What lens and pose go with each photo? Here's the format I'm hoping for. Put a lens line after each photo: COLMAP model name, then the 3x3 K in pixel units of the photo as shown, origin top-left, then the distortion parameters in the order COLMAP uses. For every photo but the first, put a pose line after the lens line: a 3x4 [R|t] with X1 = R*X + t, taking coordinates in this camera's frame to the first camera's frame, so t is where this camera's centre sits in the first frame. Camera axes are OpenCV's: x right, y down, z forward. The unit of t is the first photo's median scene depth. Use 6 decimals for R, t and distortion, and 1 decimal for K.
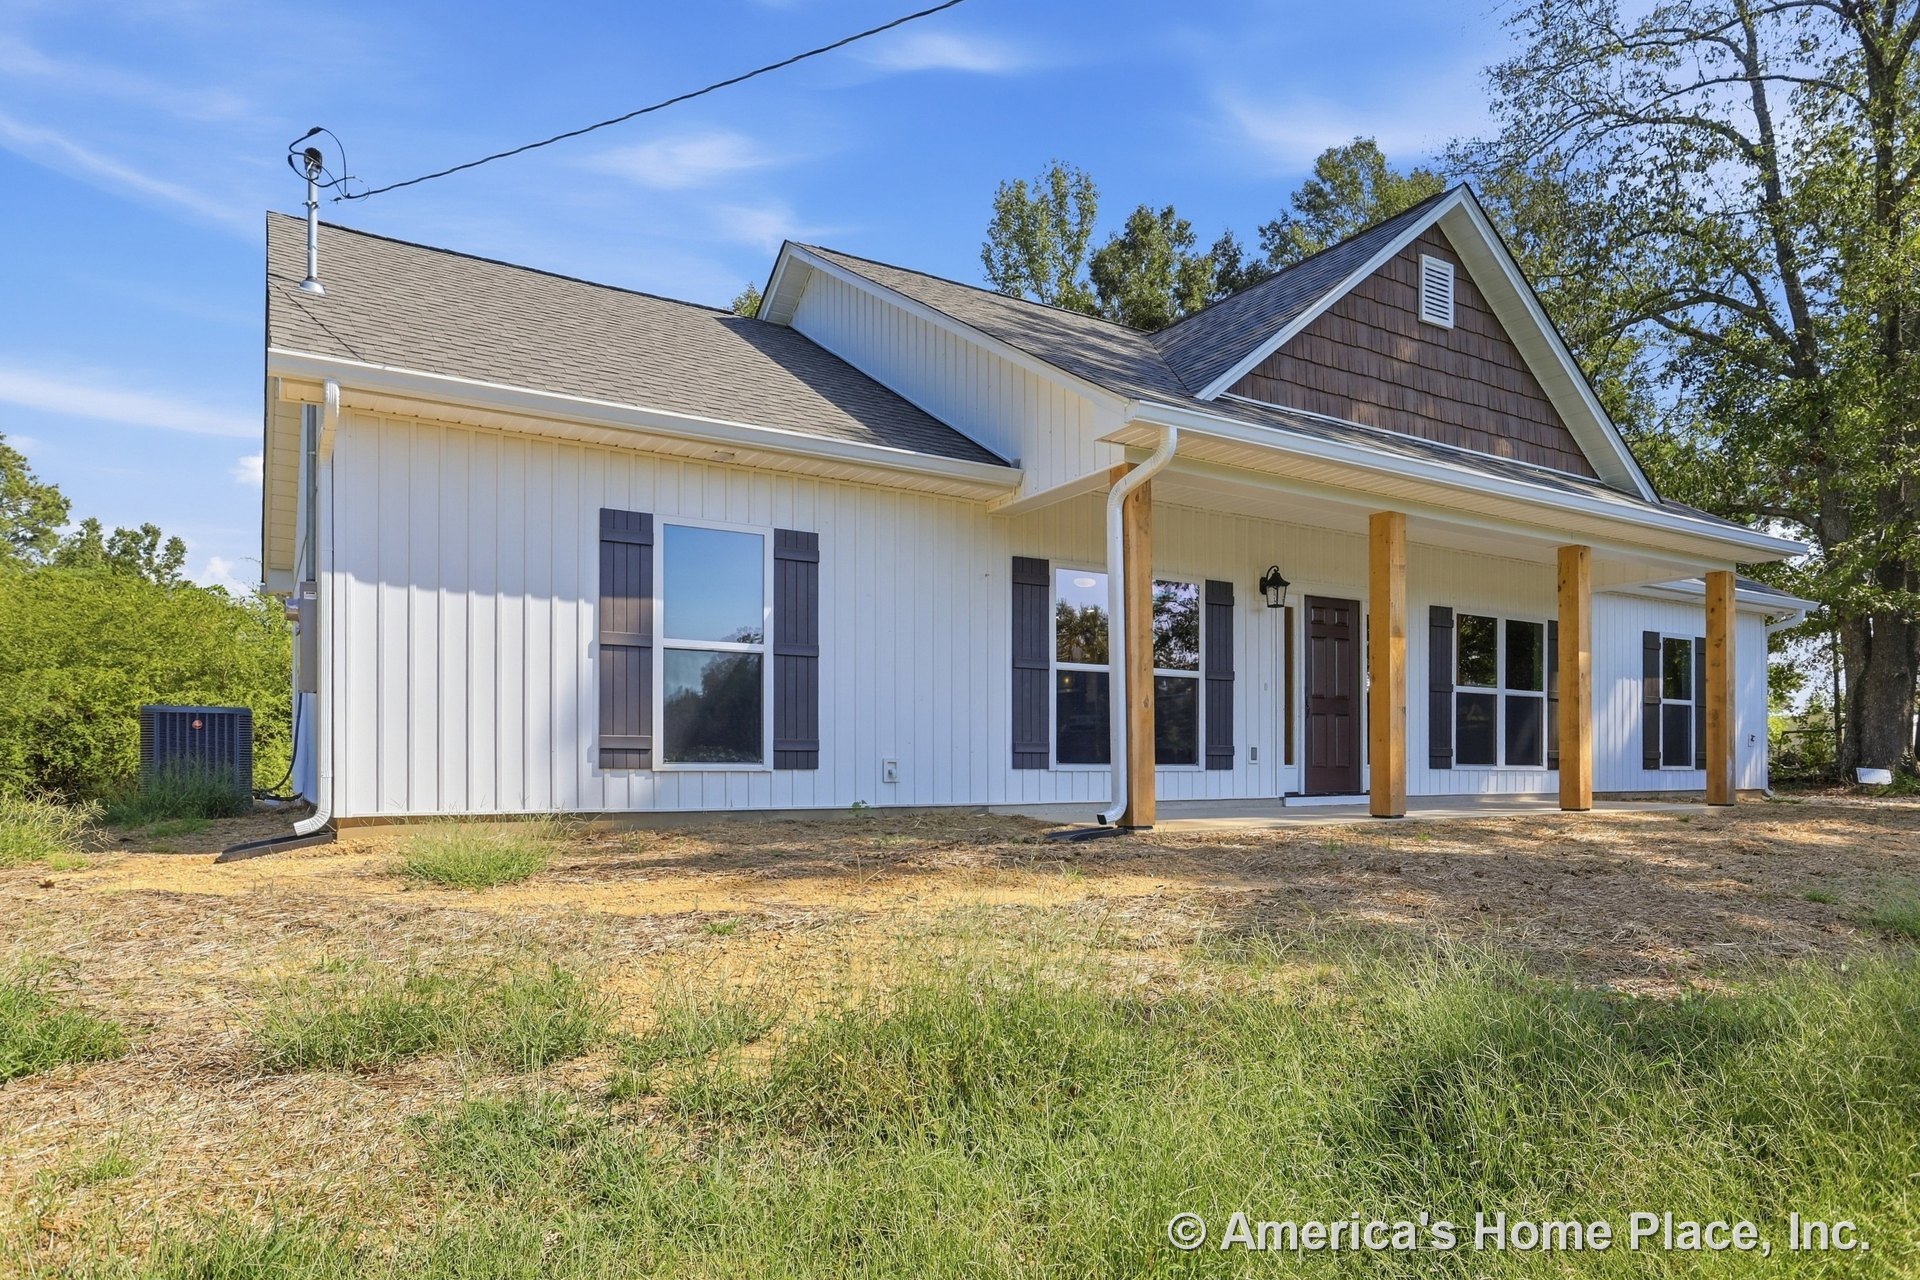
lens RADIAL K [[920.6, 0, 957.3], [0, 920.6, 617.2], [0, 0, 1]] dist [-0.004075, 0.000640]
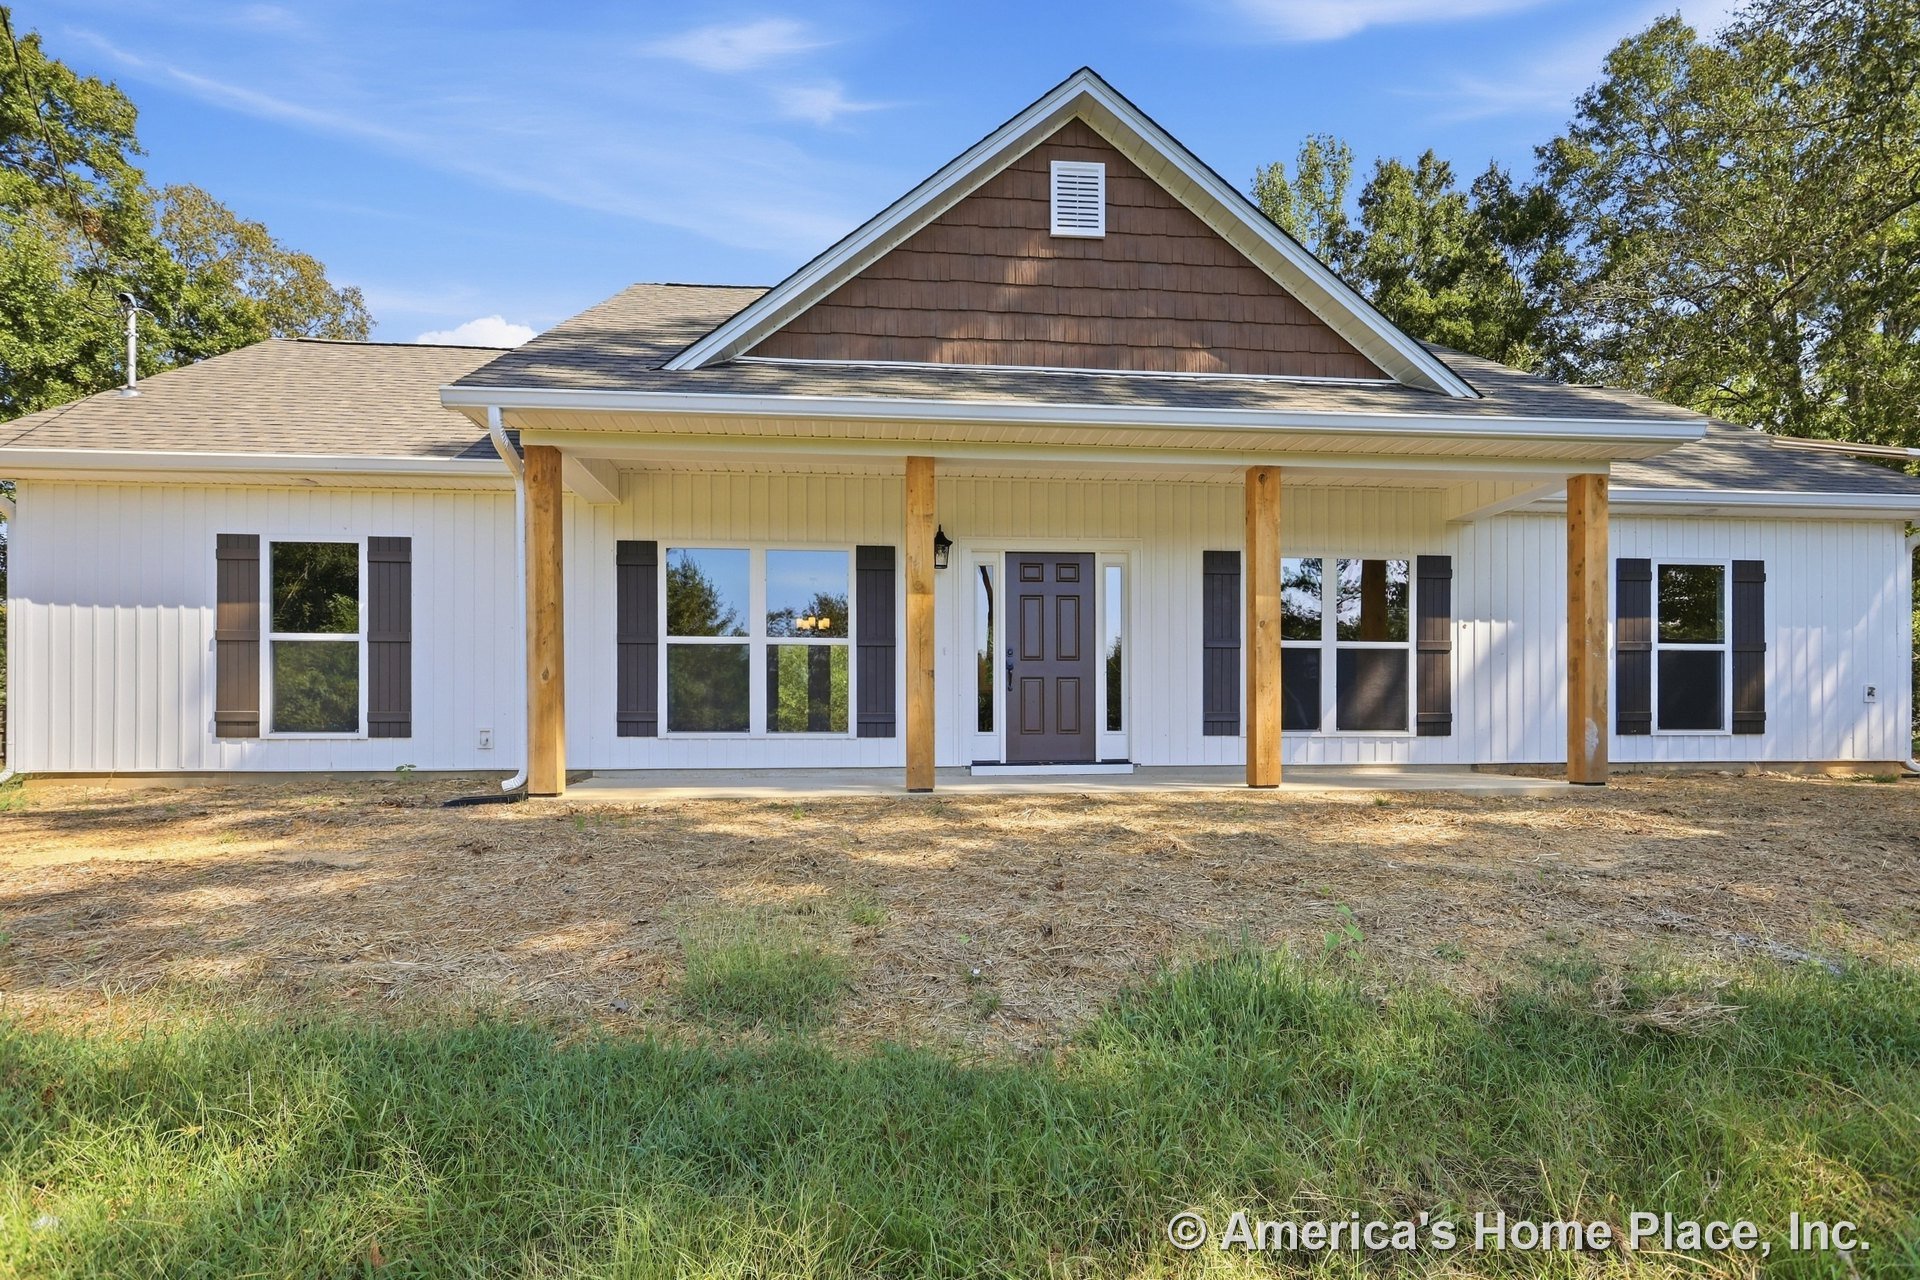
lens RADIAL K [[834.9, 0, 962.2], [0, 834.9, 618.7], [0, 0, 1]] dist [-0.004535, -0.000231]
pose [[0.932367, -0.058782, -0.356702, 0.674550], [0.062979, 0.998015, 0.000151, 0.043526], [0.355985, -0.022605, 0.934218, 0.195823]]
